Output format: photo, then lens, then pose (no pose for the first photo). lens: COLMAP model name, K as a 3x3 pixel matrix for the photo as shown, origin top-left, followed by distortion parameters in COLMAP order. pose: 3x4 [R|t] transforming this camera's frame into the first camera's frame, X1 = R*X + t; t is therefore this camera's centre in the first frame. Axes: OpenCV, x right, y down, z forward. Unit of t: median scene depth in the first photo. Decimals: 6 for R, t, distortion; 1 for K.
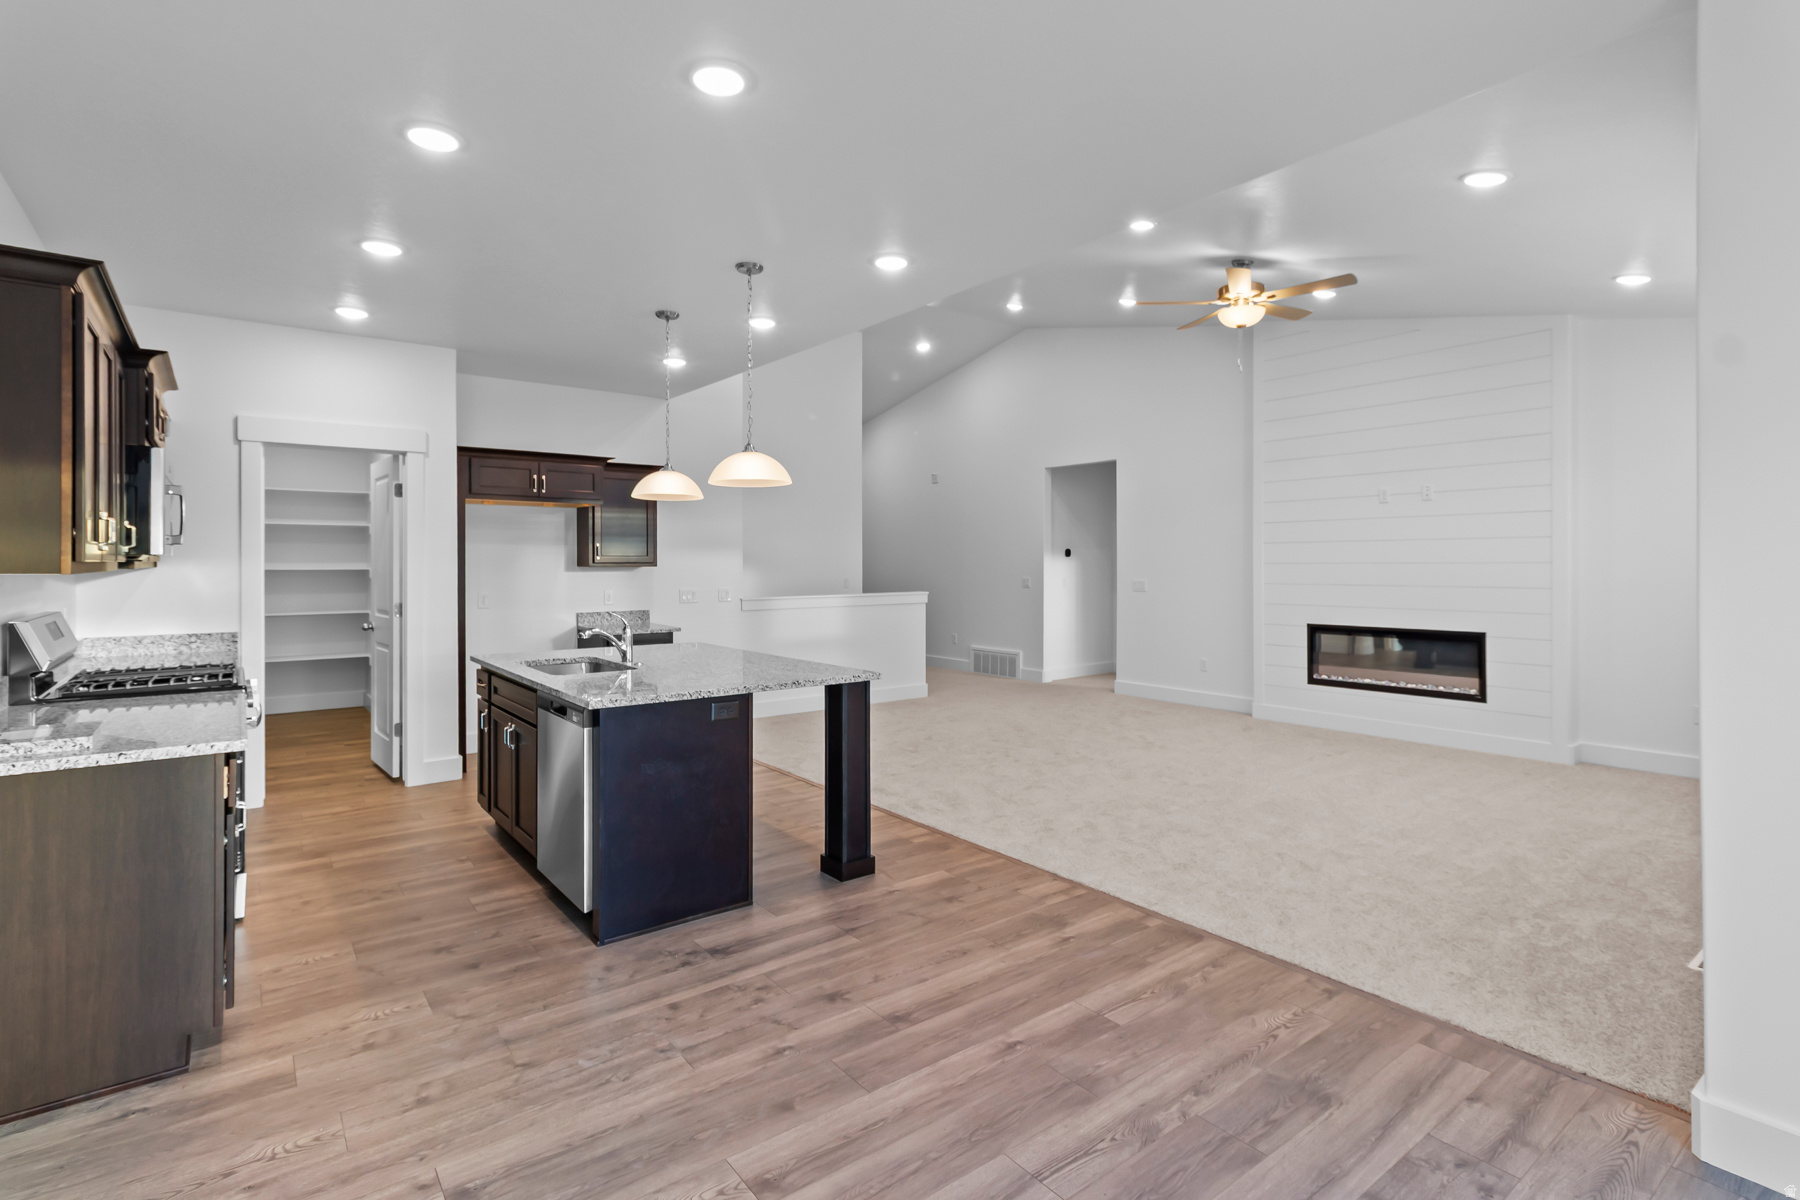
lens RADIAL K [[874.3, 0, 892.3], [0, 874.3, 576.6], [0, 0, 1]] dist [0.012165, 0.000289]
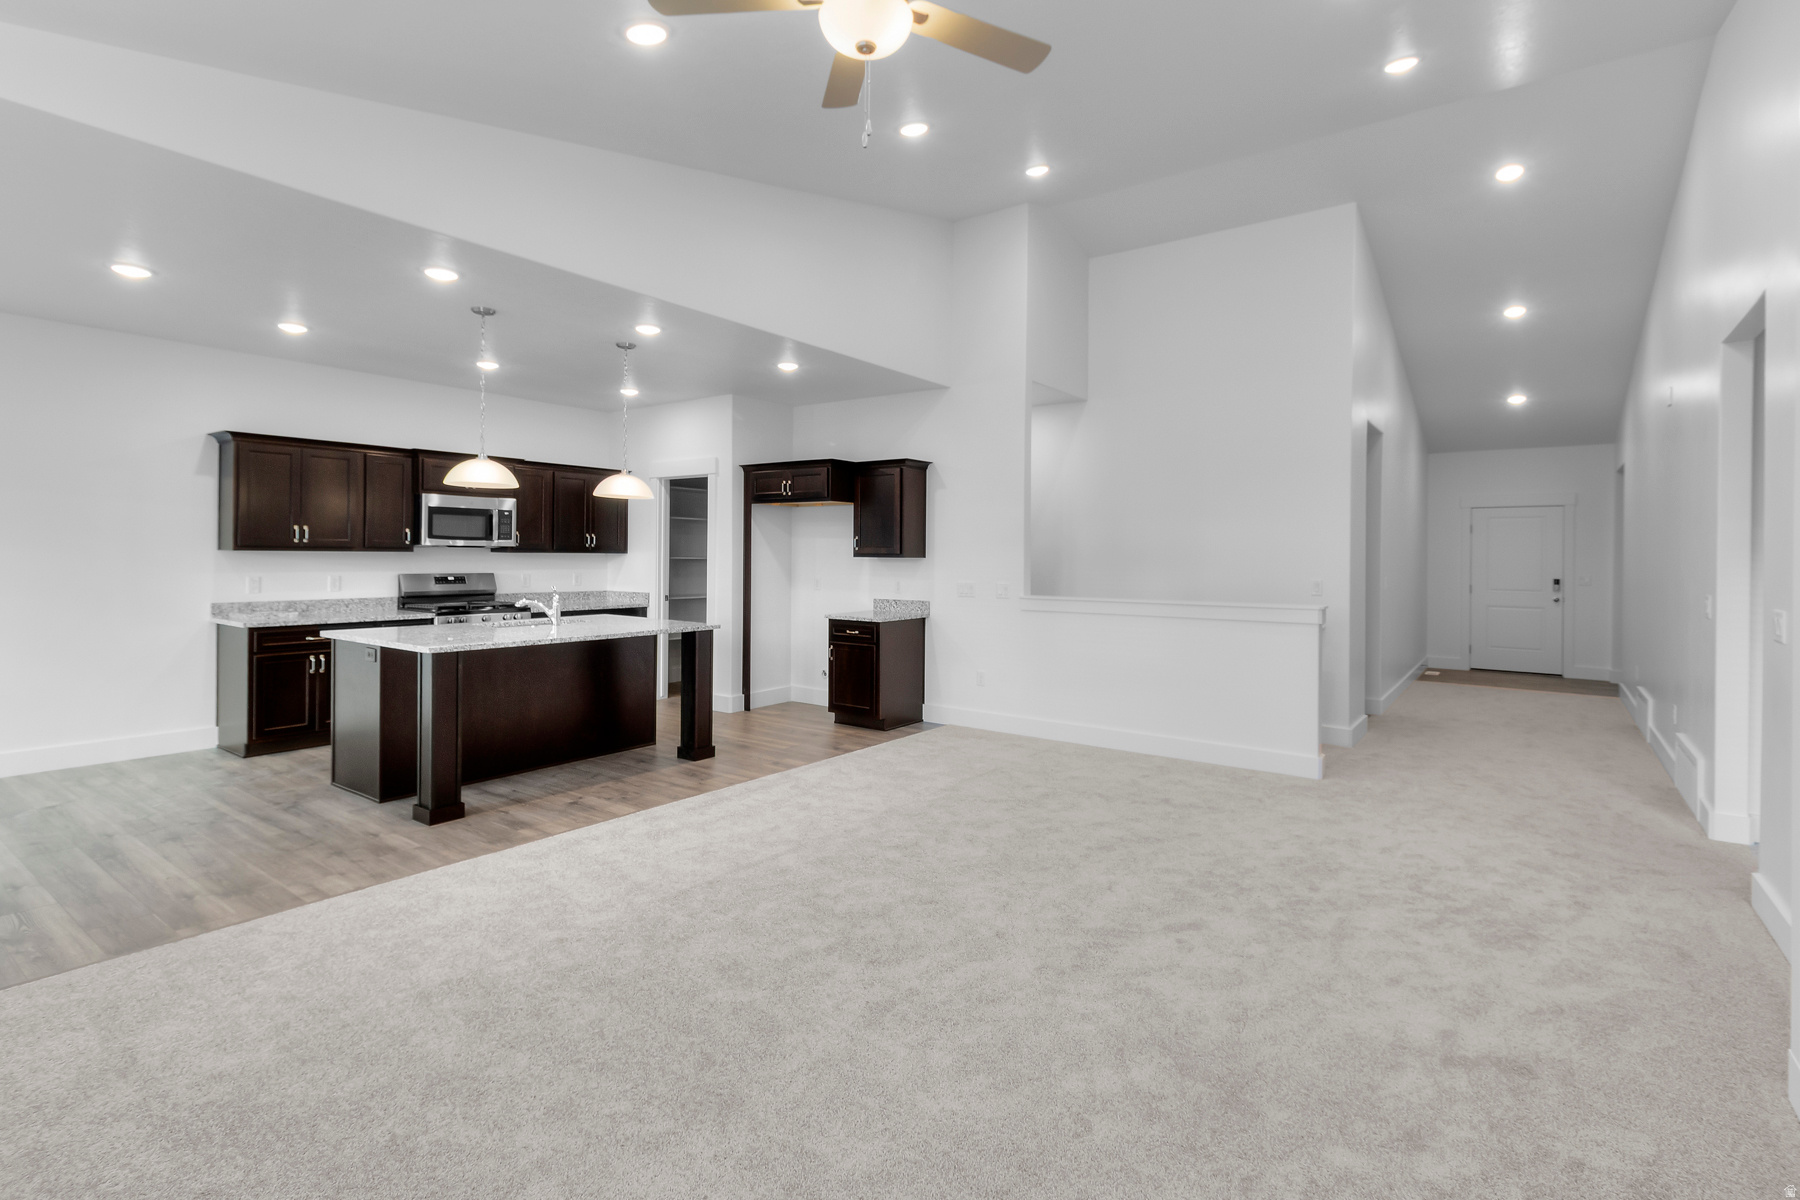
lens RADIAL K [[845.6, 0, 901.3], [0, 845.6, 572.6], [0, 0, 1]] dist [0.008660, -0.000023]
pose [[0.281328, 0.023779, -0.959317, 1.260008], [-0.025131, 0.999533, 0.017406, -0.021218], [0.959283, 0.019212, 0.281794, 1.346565]]
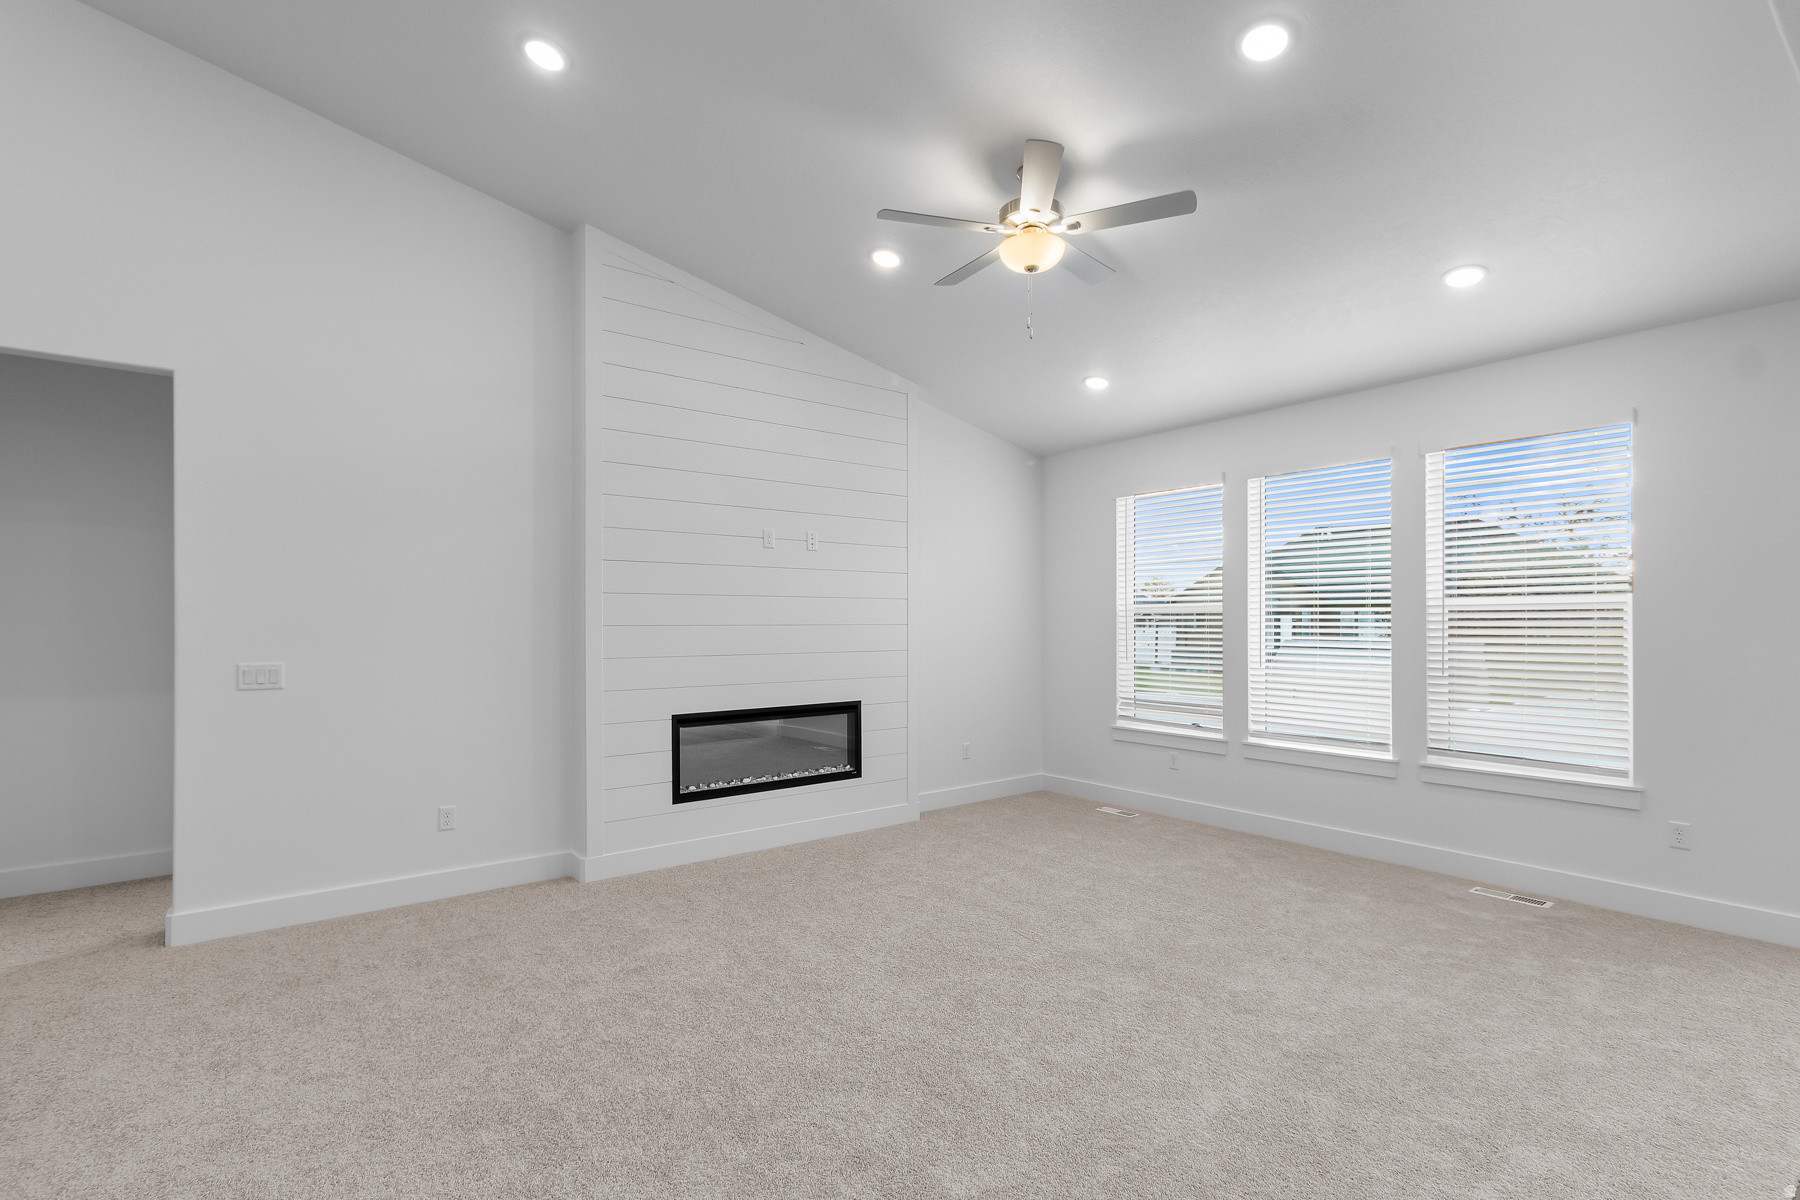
lens RADIAL K [[843.4, 0, 900.5], [0, 843.4, 631.2], [0, 0, 1]] dist [-0.000311, 0.000056]
pose [[-0.006541, -0.002349, 0.999976, -0.350786], [0.017471, 0.999844, 0.002463, -0.017768], [-0.999826, 0.017486, -0.006499, 1.650858]]
